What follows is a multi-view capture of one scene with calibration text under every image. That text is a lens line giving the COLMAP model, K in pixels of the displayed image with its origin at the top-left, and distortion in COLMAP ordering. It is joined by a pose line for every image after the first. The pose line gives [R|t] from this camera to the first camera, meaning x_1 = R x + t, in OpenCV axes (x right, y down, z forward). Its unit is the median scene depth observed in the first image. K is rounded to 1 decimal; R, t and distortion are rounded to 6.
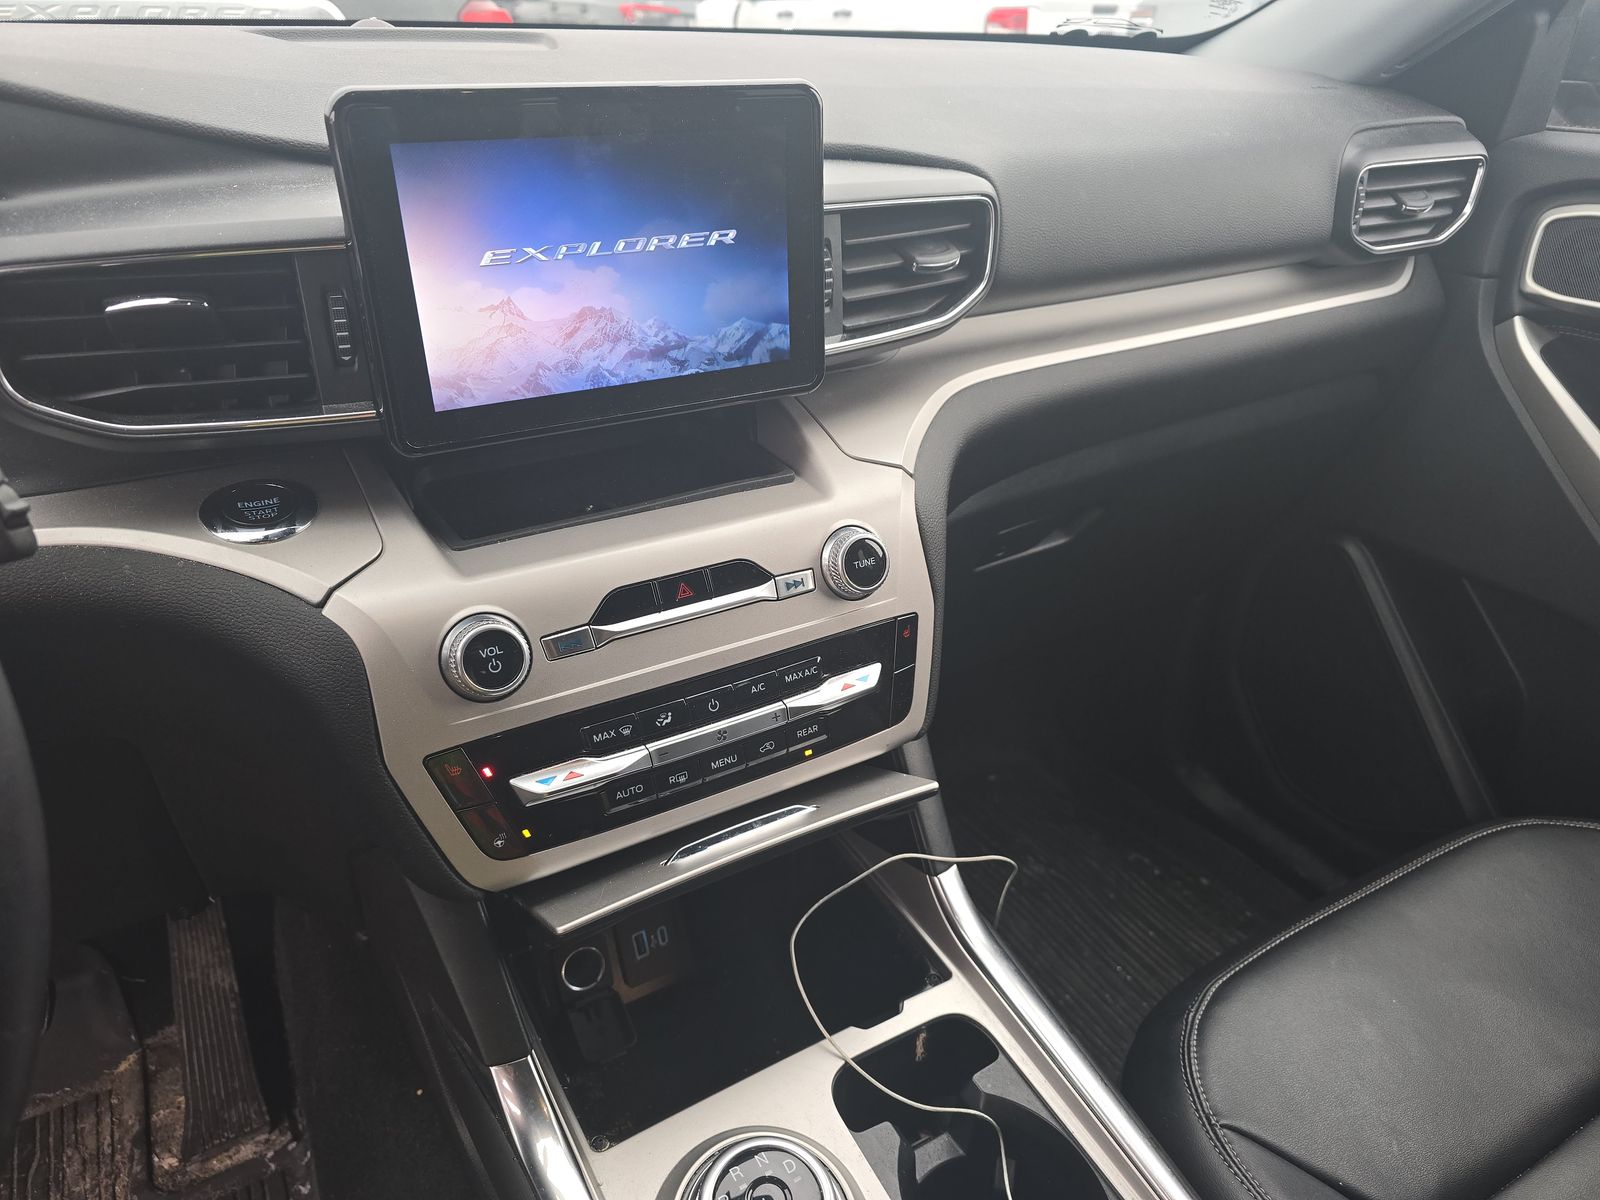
lens RADIAL K [[1085.8, 0, 794.6], [0, 1085.8, 602.9], [0, 0, 1]] dist [0.006638, -0.009820]
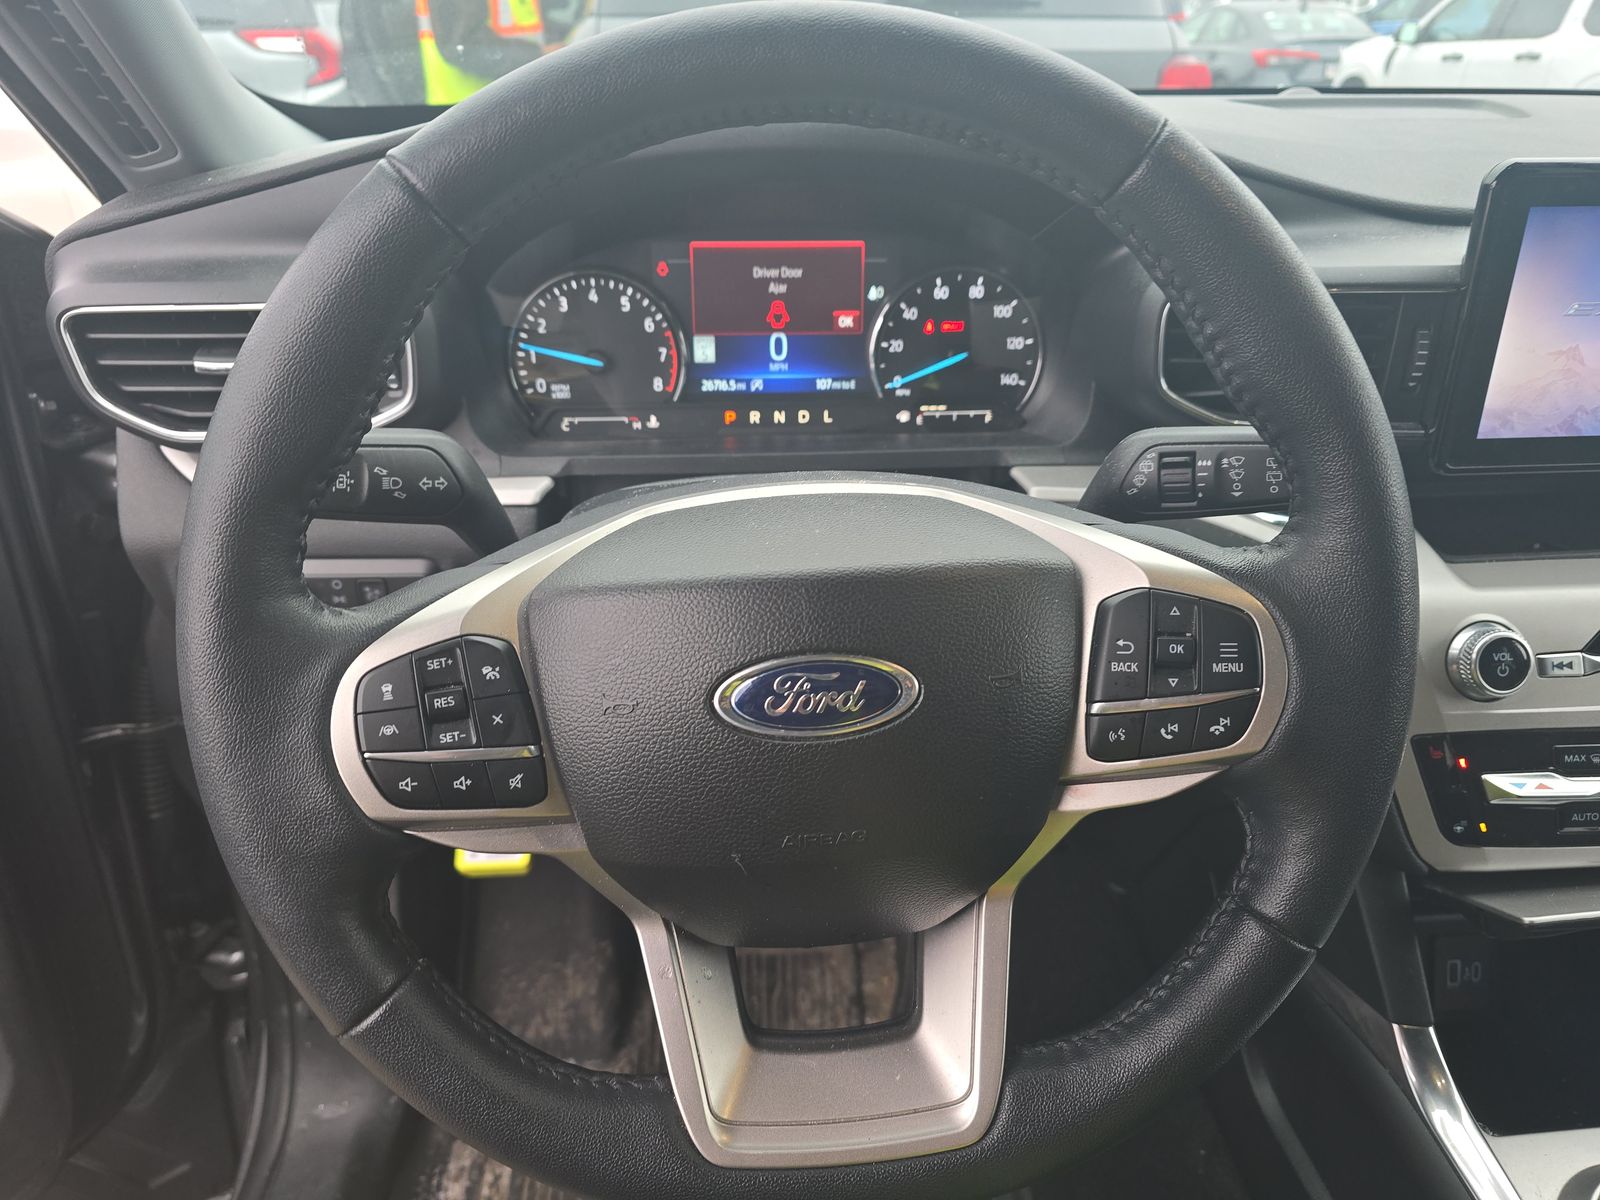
lens RADIAL K [[1085.8, 0, 799.4], [0, 1085.8, 598.6], [0, 0, 1]] dist [0.006638, -0.009820]
pose [[0.883345, 0.184165, -0.431028, -0.426397], [-0.200822, 0.979603, 0.006991, 0.117626], [0.423524, 0.080385, 0.902311, -0.296138]]
